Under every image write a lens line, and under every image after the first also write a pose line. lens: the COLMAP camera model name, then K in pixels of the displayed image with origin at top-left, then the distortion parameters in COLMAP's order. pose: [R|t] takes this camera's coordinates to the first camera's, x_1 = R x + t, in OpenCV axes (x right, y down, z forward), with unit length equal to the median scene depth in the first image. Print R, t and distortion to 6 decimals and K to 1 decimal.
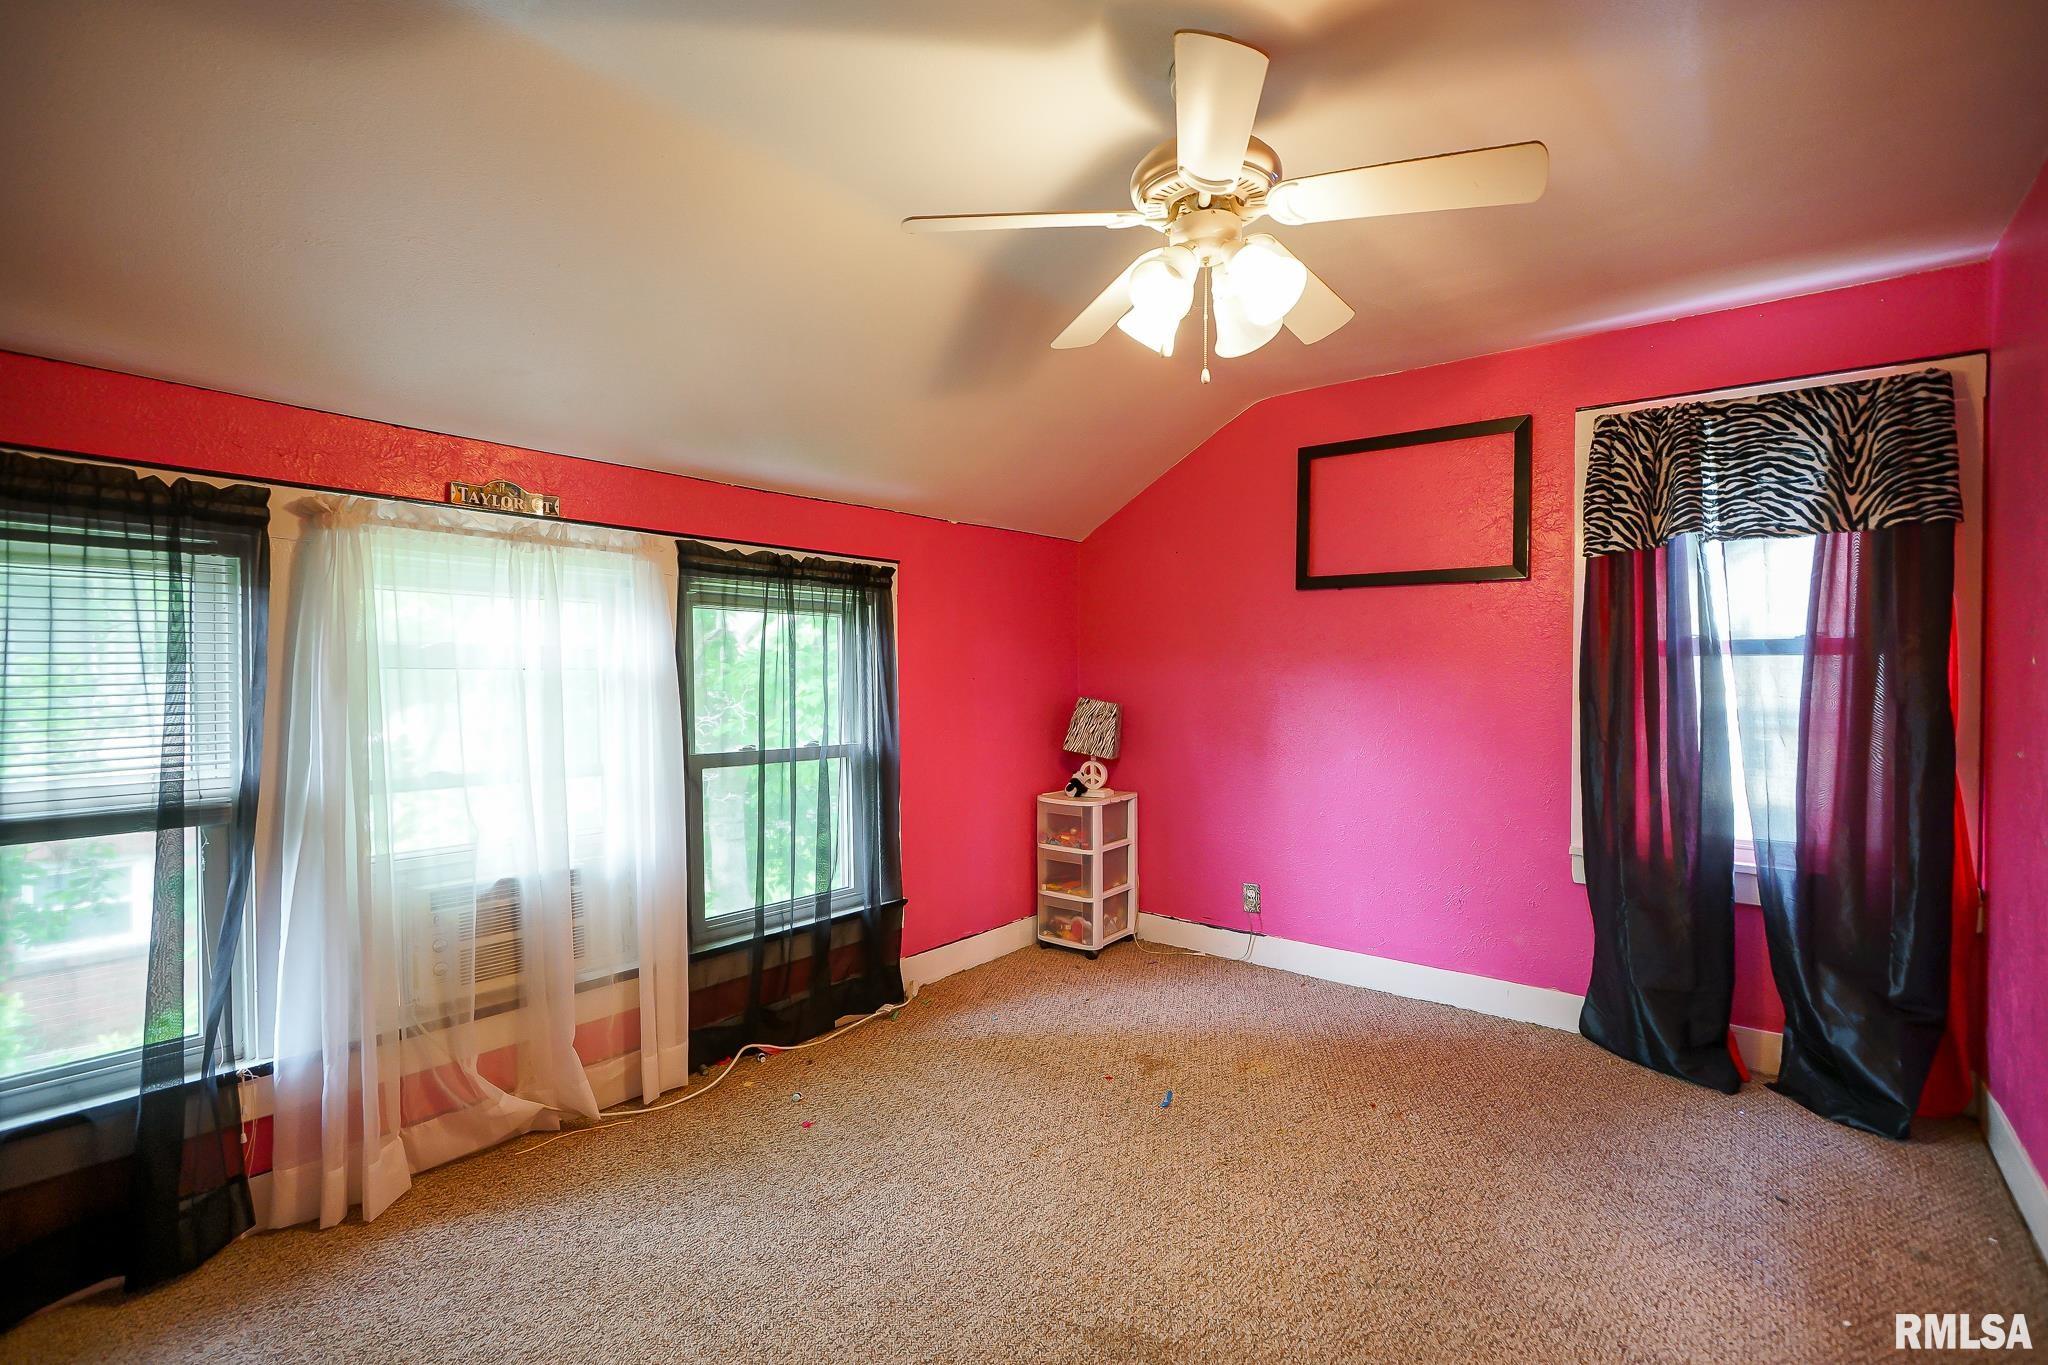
lens RADIAL K [[900.4, 0, 985.2], [0, 900.4, 701.4], [0, 0, 1]] dist [-0.007265, 0.003465]
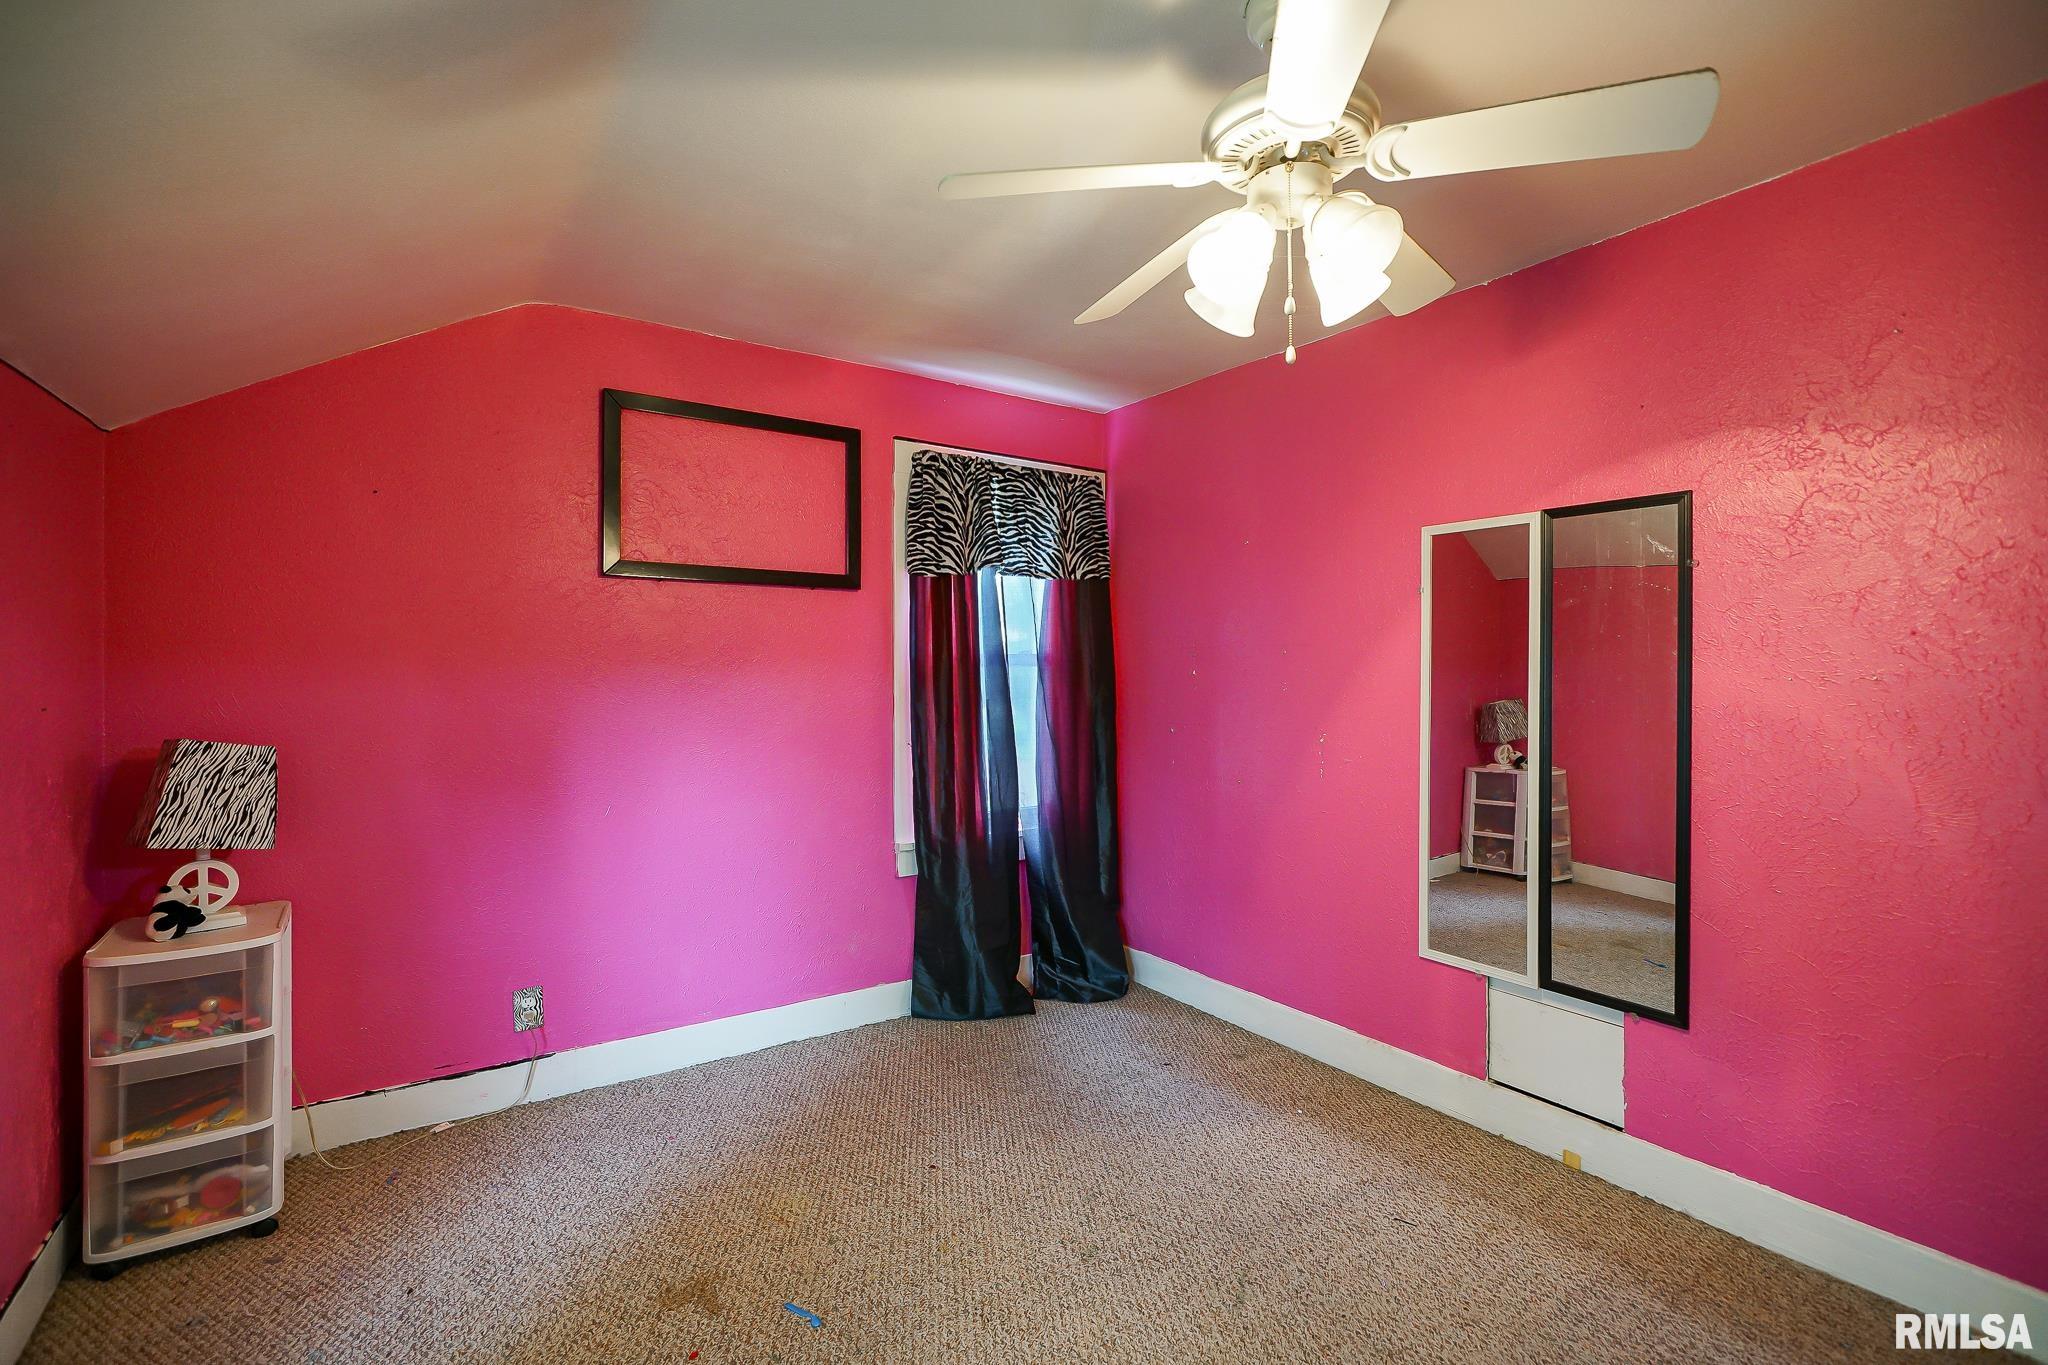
lens RADIAL K [[900.4, 0, 1108.4], [0, 900.4, 684.9], [0, 0, 1]] dist [-0.007265, 0.003465]
pose [[0.276035, -0.016254, 0.961010, -0.351802], [0.035905, 0.999333, 0.006589, -0.030043], [-0.960477, 0.032687, 0.276434, 0.528918]]
